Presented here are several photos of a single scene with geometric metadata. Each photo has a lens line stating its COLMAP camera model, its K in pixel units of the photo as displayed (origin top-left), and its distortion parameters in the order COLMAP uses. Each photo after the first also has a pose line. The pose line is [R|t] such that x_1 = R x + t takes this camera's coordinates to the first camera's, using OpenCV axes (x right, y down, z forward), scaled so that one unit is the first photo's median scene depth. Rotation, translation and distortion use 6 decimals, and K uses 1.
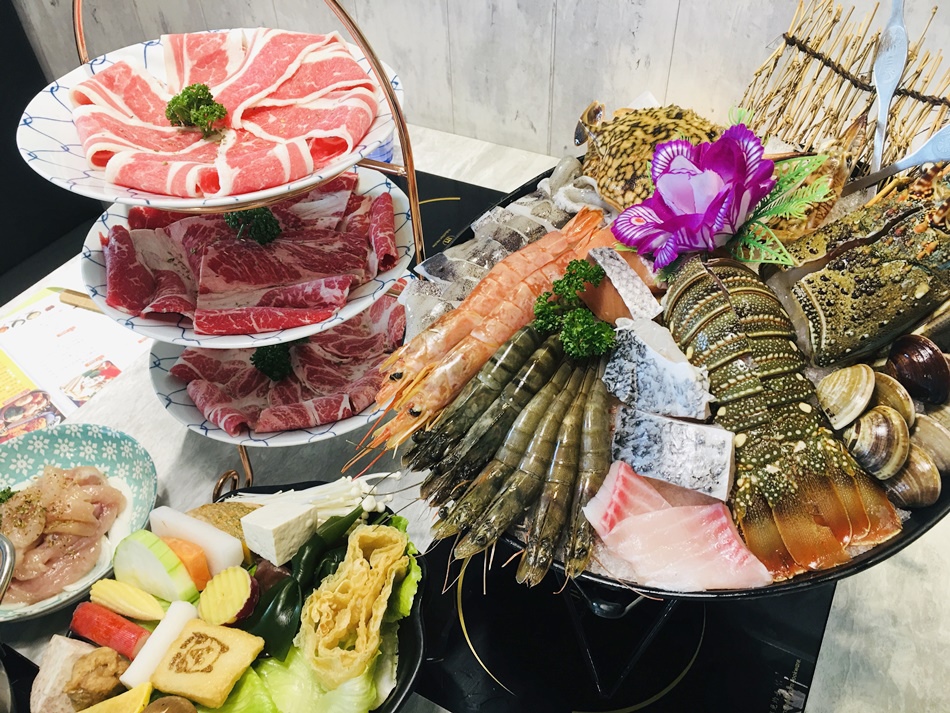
lens RADIAL K [[800.4, 0, 480.6], [0, 800.4, 358.3], [0, 0, 1]] dist [0.043044, -0.057881]
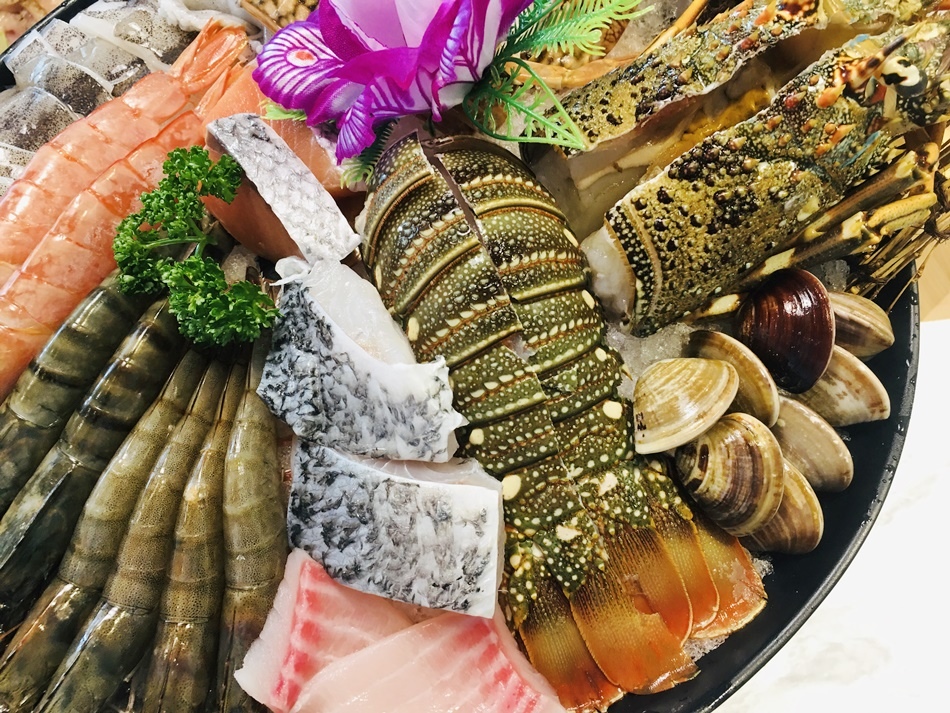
lens RADIAL K [[800.4, 0, 480.6], [0, 800.4, 358.3], [0, 0, 1]] dist [0.043044, -0.057881]
pose [[0.951708, -0.137645, 0.274419, 0.156481], [0.062284, 0.961837, 0.266439, -0.132093], [-0.300620, -0.236480, 0.923961, 0.494931]]
